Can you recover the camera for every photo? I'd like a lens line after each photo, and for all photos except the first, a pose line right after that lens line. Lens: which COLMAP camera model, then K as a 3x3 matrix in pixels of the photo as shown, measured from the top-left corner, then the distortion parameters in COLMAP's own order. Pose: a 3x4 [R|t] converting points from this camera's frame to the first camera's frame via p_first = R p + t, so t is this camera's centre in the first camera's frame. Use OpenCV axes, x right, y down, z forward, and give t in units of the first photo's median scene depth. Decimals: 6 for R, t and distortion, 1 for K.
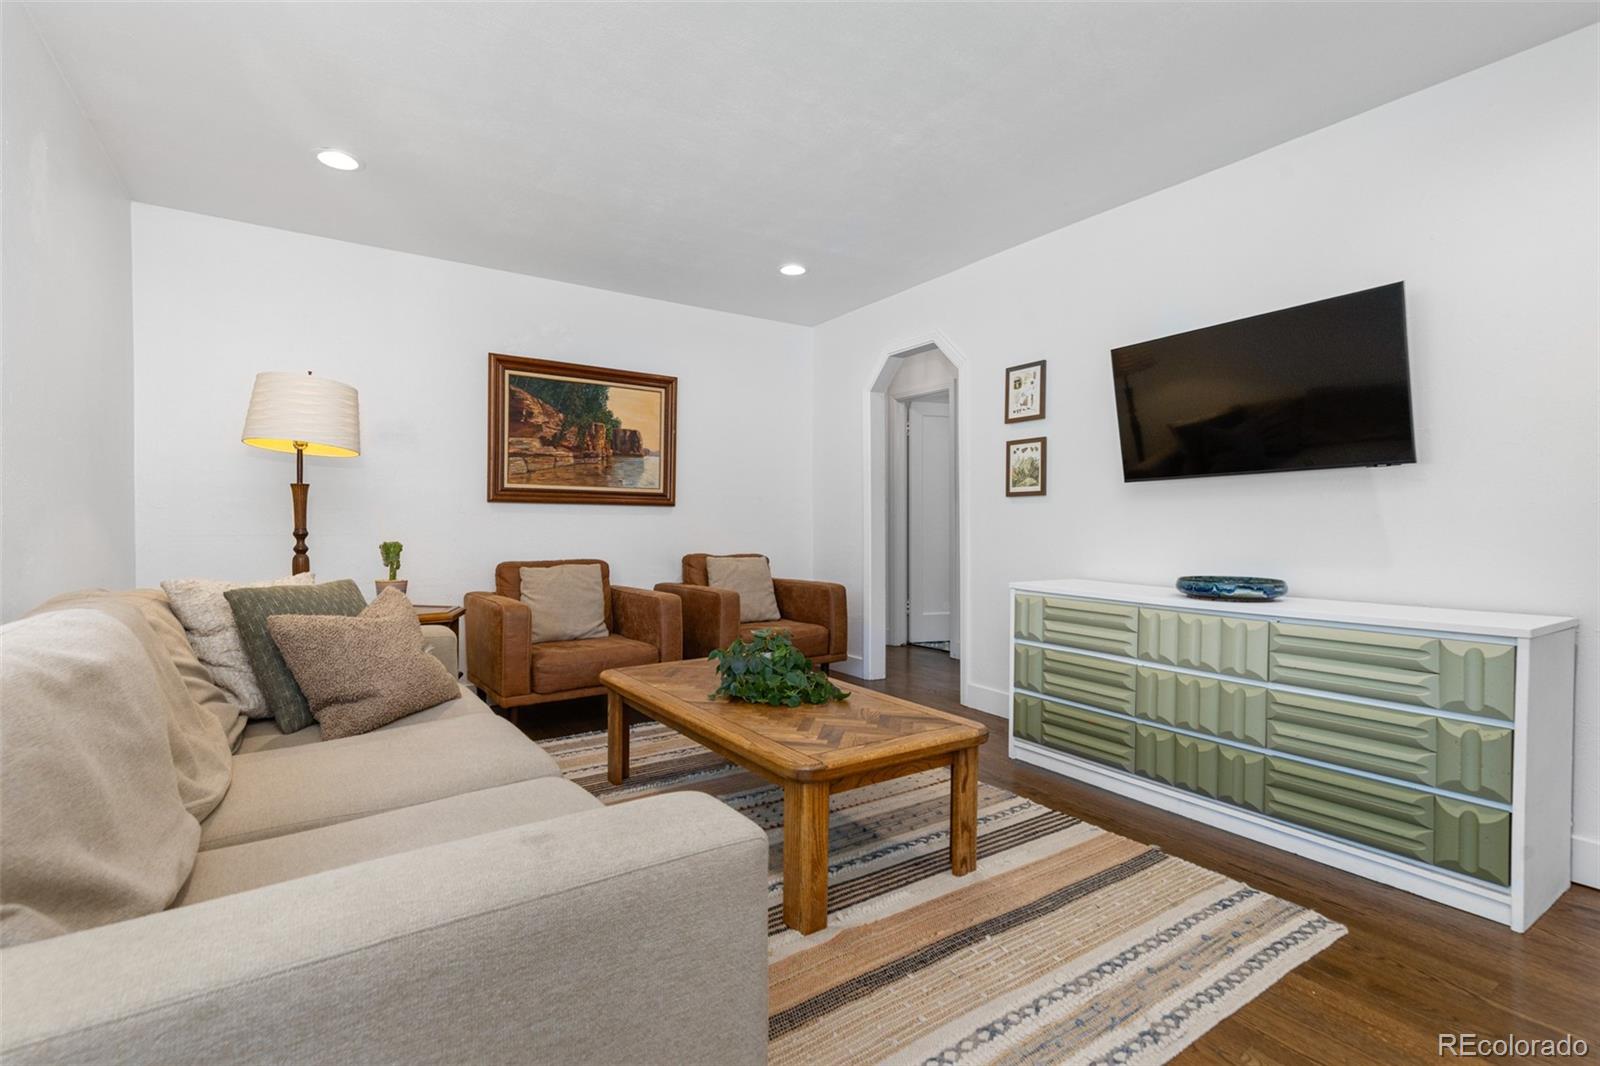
lens RADIAL K [[732.9, 0, 794.5], [0, 732.9, 532.7], [0, 0, 1]] dist [0.007236, -0.001850]
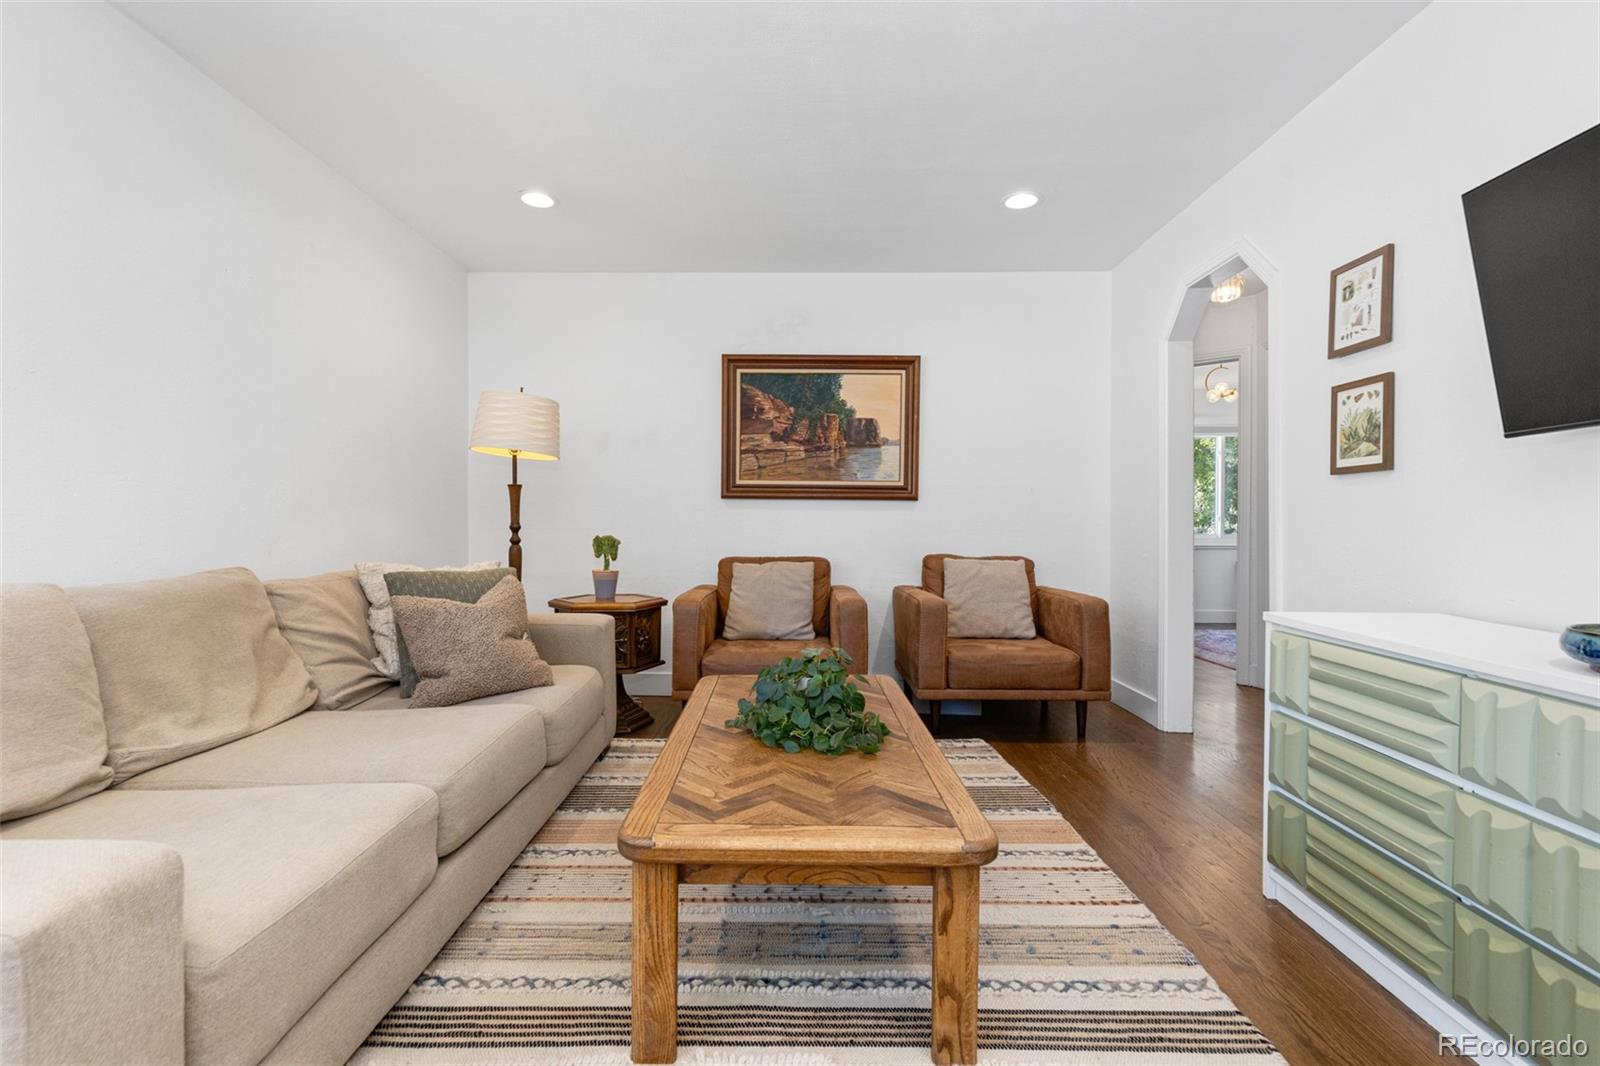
lens RADIAL K [[732.9, 0, 799.2], [0, 732.9, 527.0], [0, 0, 1]] dist [0.007236, -0.001850]
pose [[0.823710, 0.004011, -0.566998, 0.271983], [-0.007647, 0.999963, -0.004036, 0.001530], [0.566960, 0.007660, 0.823710, 0.222982]]
